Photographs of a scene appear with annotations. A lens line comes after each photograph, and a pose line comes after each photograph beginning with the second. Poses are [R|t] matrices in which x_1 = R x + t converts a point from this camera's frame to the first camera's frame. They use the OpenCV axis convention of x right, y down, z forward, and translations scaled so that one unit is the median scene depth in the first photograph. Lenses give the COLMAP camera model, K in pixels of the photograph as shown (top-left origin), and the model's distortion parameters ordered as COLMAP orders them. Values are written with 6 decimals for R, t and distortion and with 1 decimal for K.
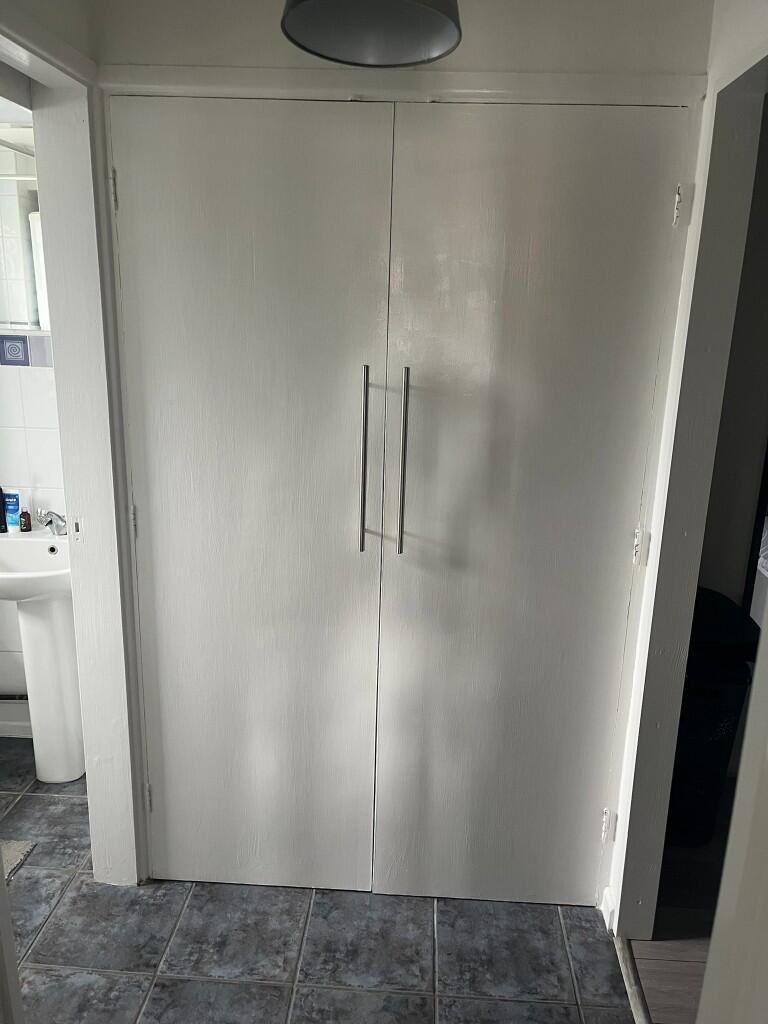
lens RADIAL K [[769.1, 0, 384.6], [0, 769.1, 511.7], [0, 0, 1]] dist [0.033894, -0.030163]
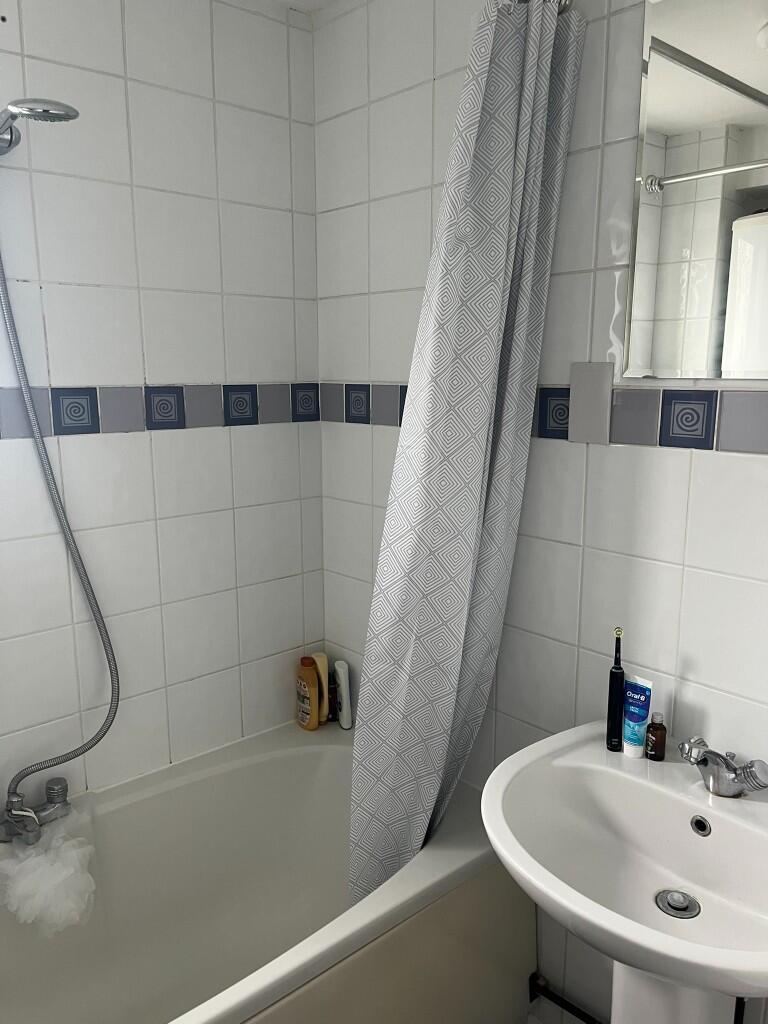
lens RADIAL K [[769.1, 0, 383.7], [0, 769.1, 512.9], [0, 0, 1]] dist [0.033894, -0.030163]
pose [[0.703801, 0.103311, -0.702845, -0.243956], [-0.163967, 0.986279, -0.019217, -0.100046], [0.691215, 0.128768, 0.711084, 0.484690]]
